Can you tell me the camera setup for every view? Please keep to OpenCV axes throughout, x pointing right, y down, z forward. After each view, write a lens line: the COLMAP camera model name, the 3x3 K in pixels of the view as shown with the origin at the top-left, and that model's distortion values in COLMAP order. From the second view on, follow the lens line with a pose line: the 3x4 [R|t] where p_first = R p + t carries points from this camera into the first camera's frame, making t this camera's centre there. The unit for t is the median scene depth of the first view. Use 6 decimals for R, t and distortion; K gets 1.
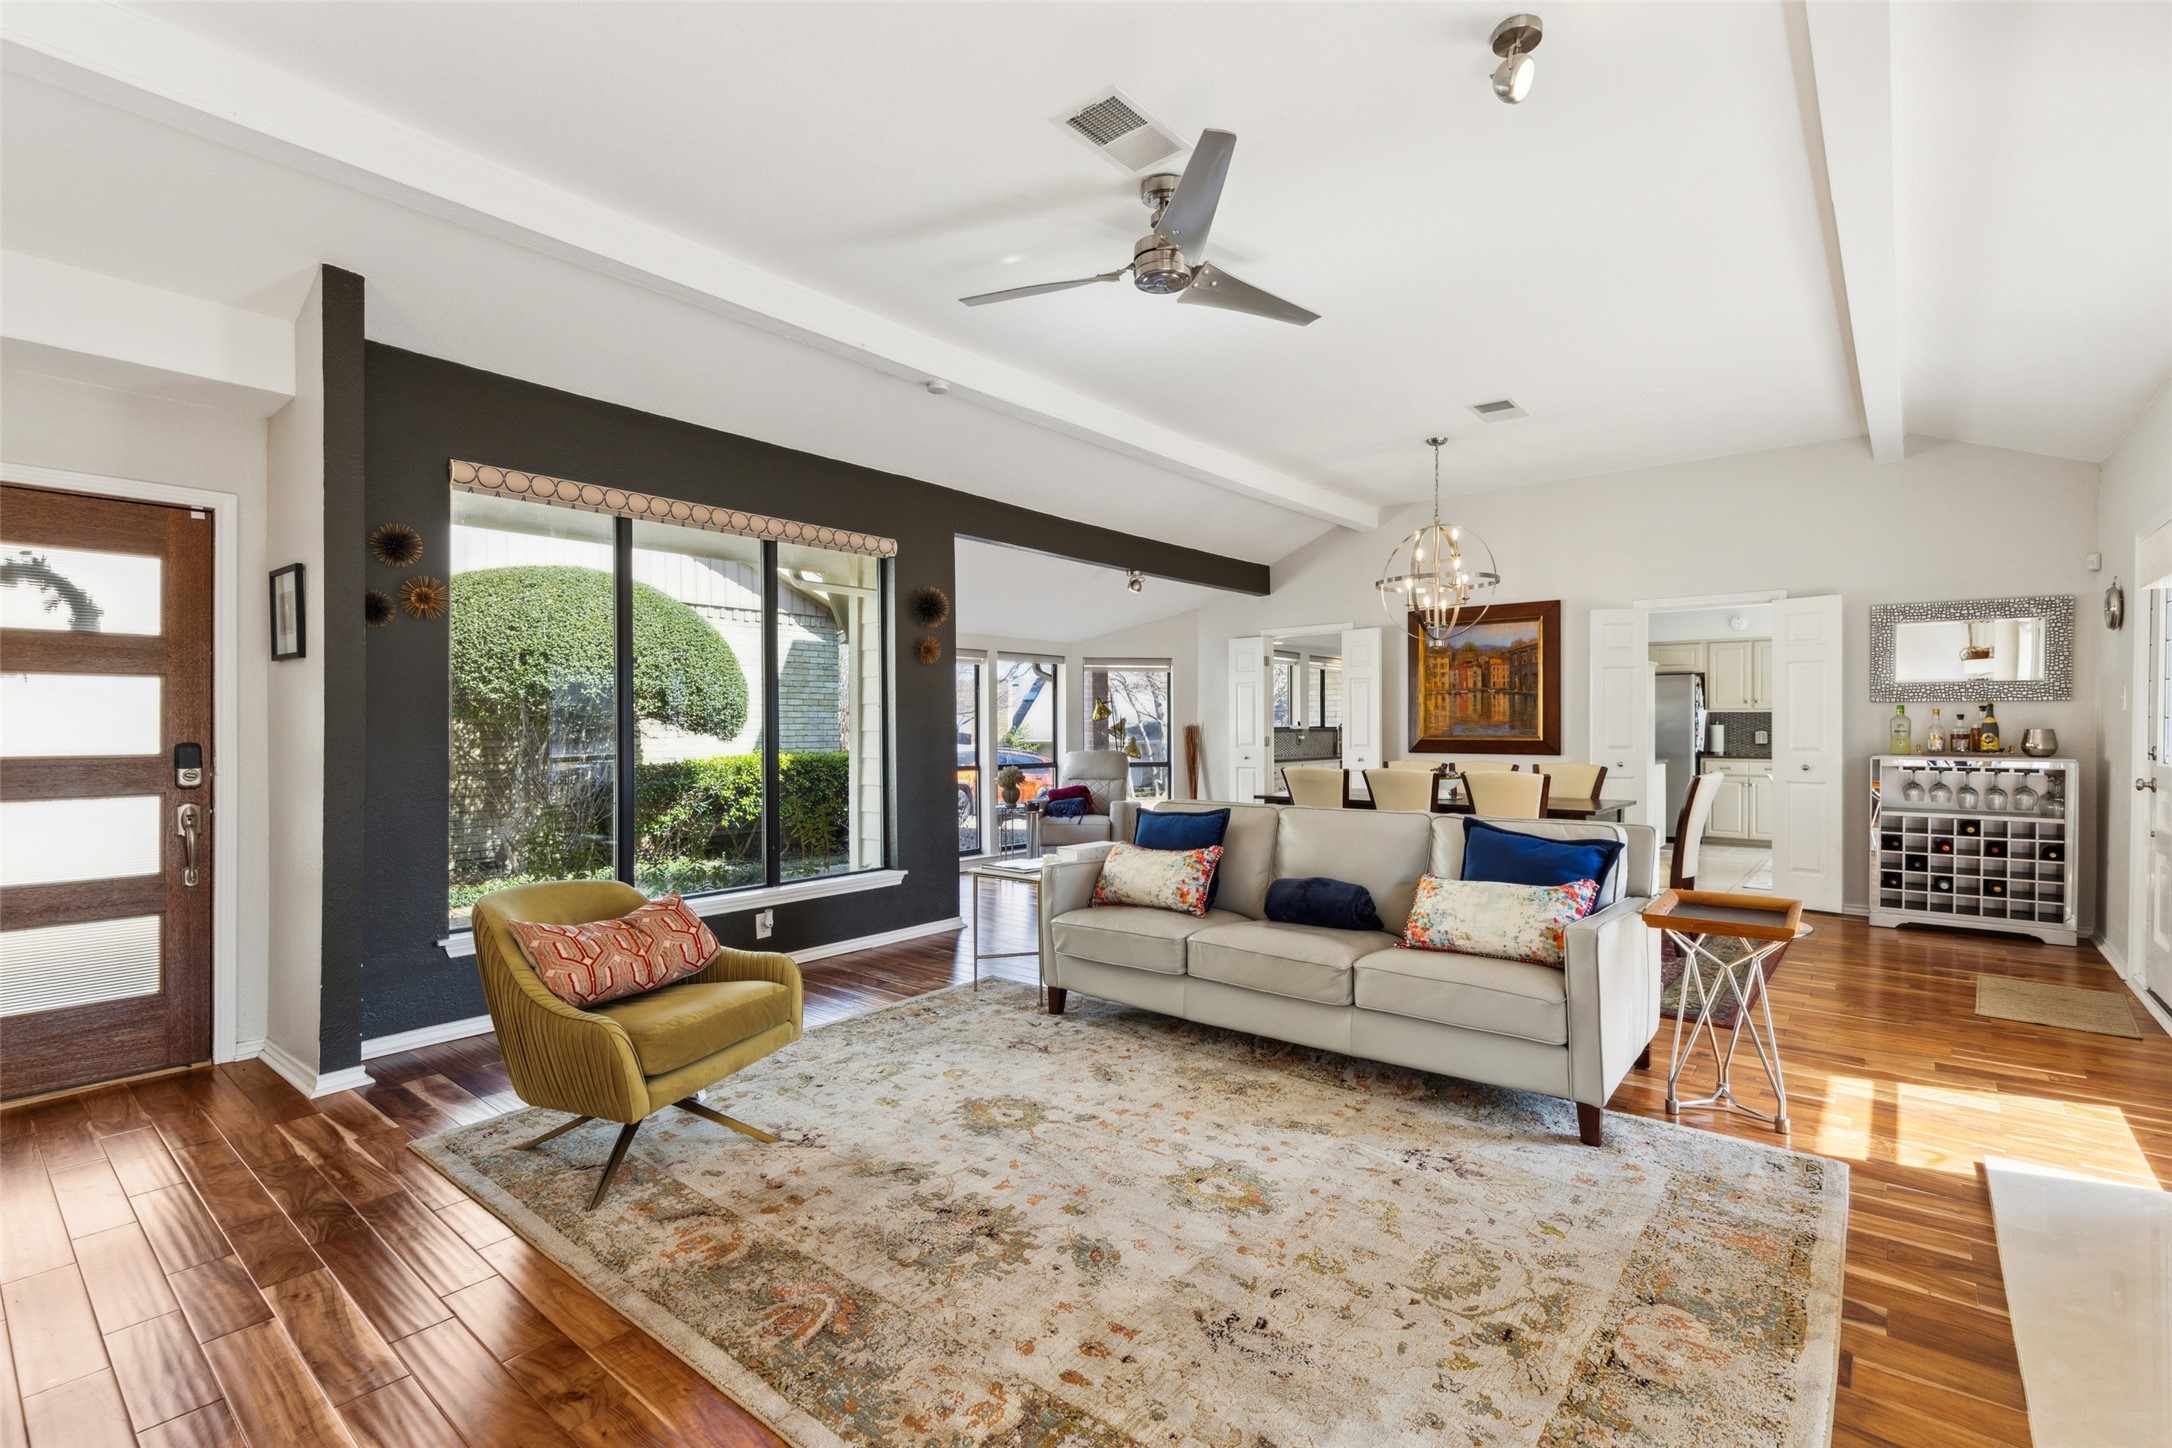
lens RADIAL K [[986.2, 0, 1080.4], [0, 986.2, 715.8], [0, 0, 1]] dist [0.007663, -0.001759]
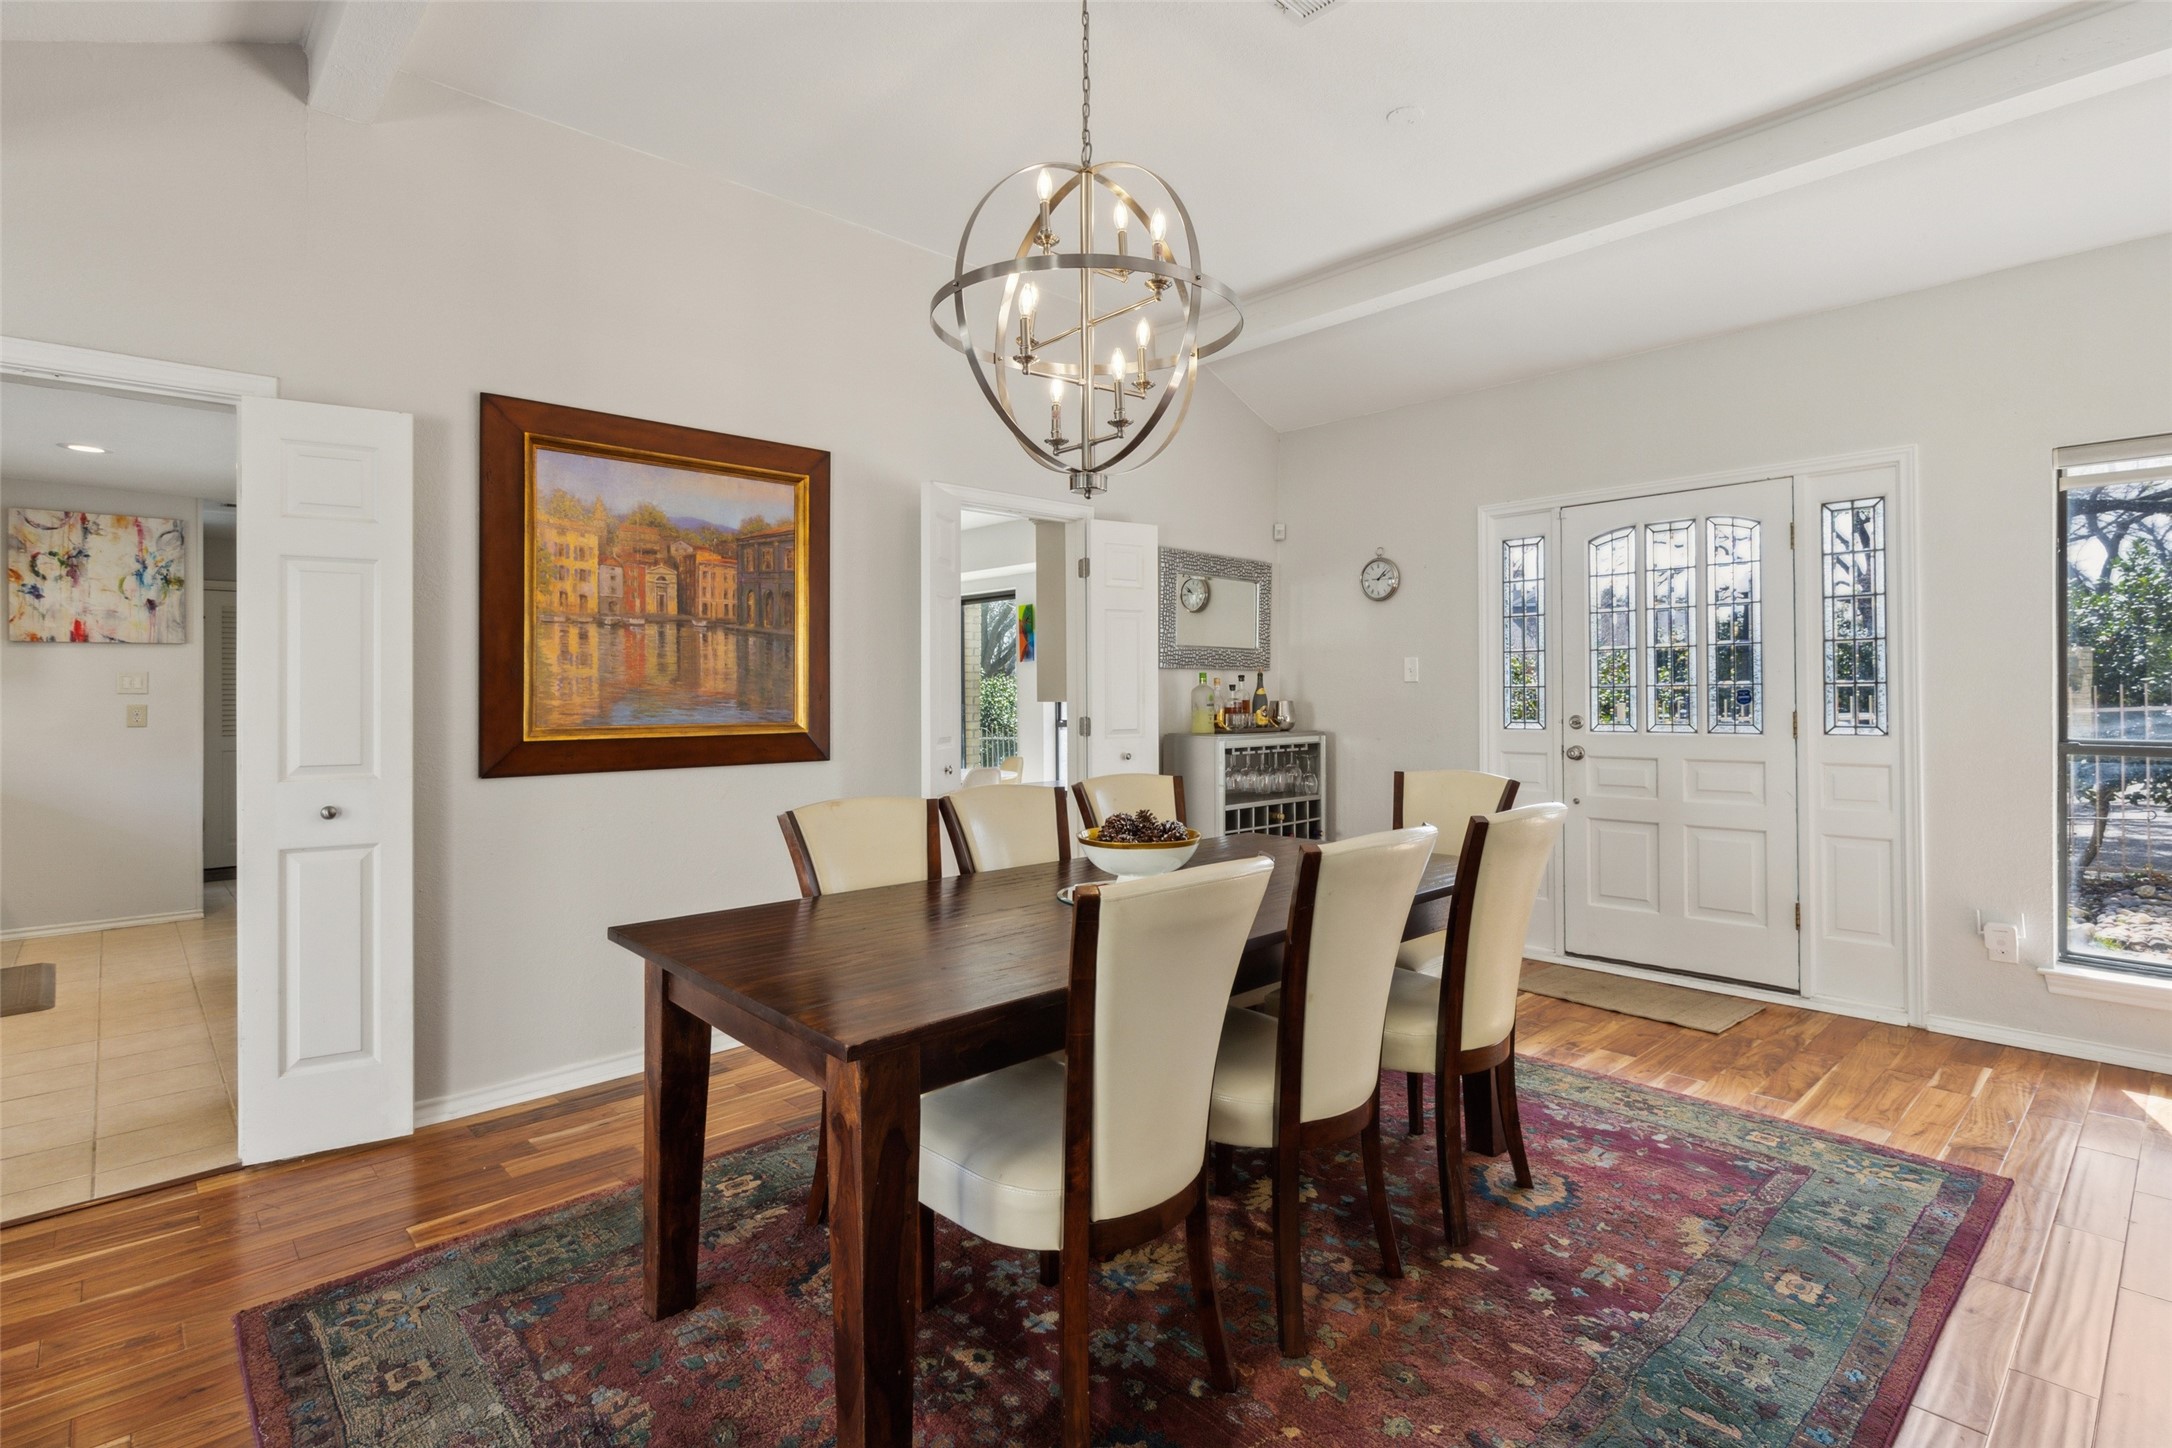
lens RADIAL K [[1030.4, 0, 1150.9], [0, 1030.4, 687.2], [0, 0, 1]] dist [0.000296, 0.000251]
pose [[0.099234, 0.008785, 0.995025, -0.036661], [0.000488, 0.999960, -0.008877, 0.012762], [-0.995064, 0.001366, 0.099225, 1.299581]]
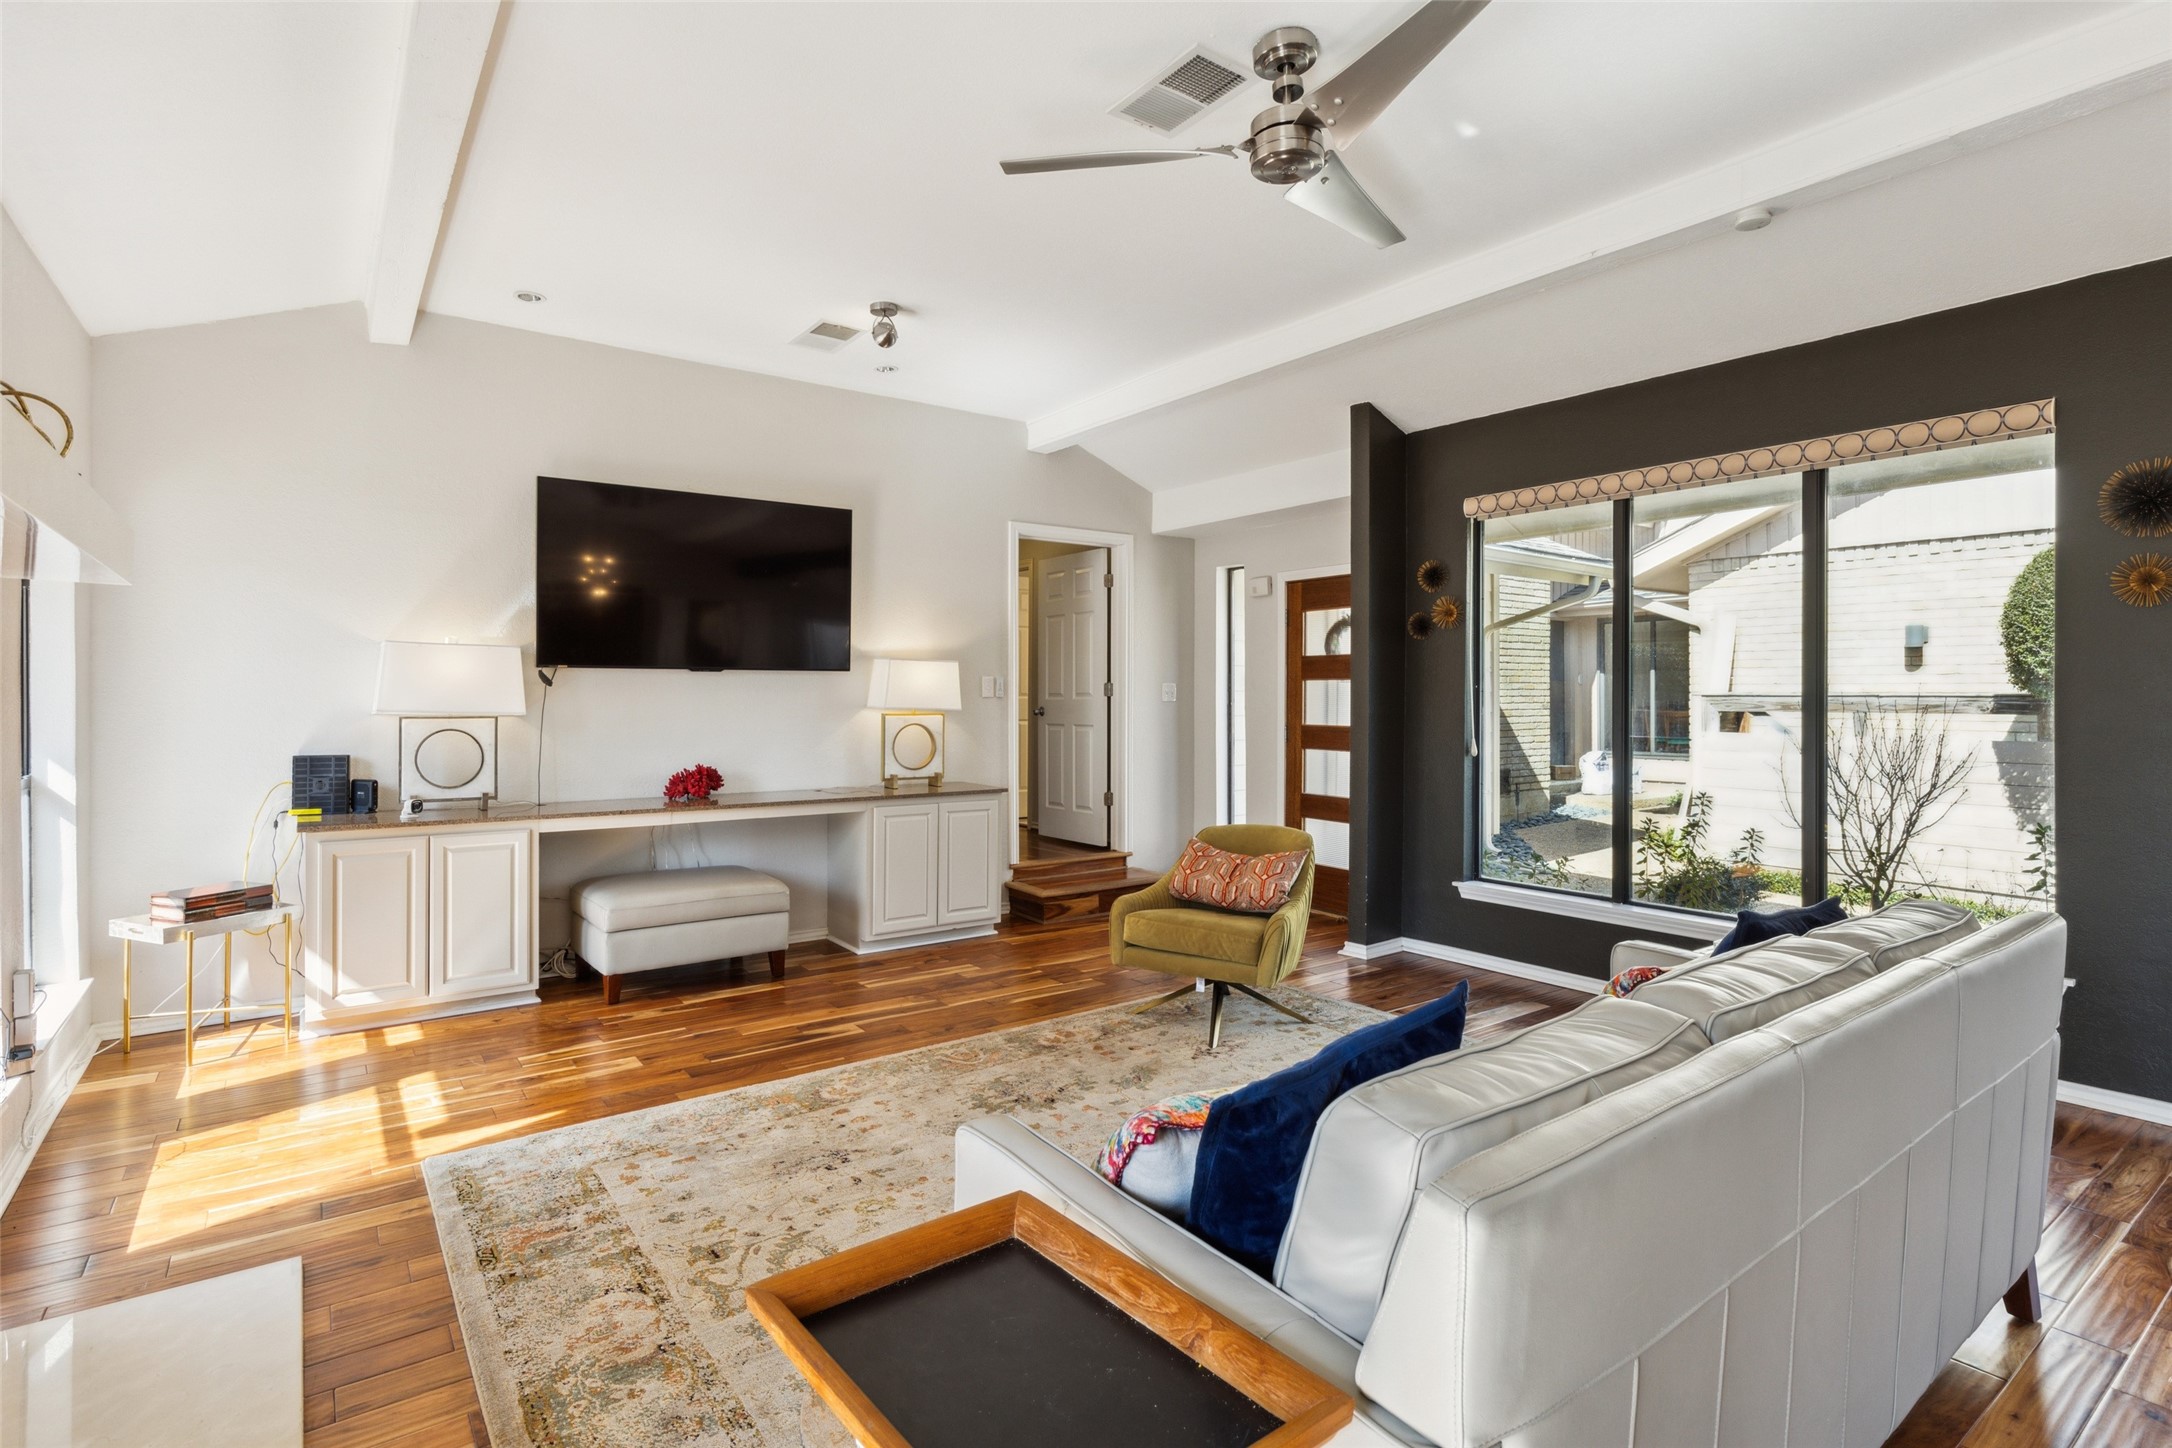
lens RADIAL K [[1067.7, 0, 1109.3], [0, 1067.7, 710.2], [0, 0, 1]] dist [-0.004349, -0.001935]
pose [[-0.222510, 0.015448, -0.974808, 0.680356], [0.011046, 0.999850, 0.013323, -0.012452], [0.974868, -0.007803, -0.222647, 0.765985]]
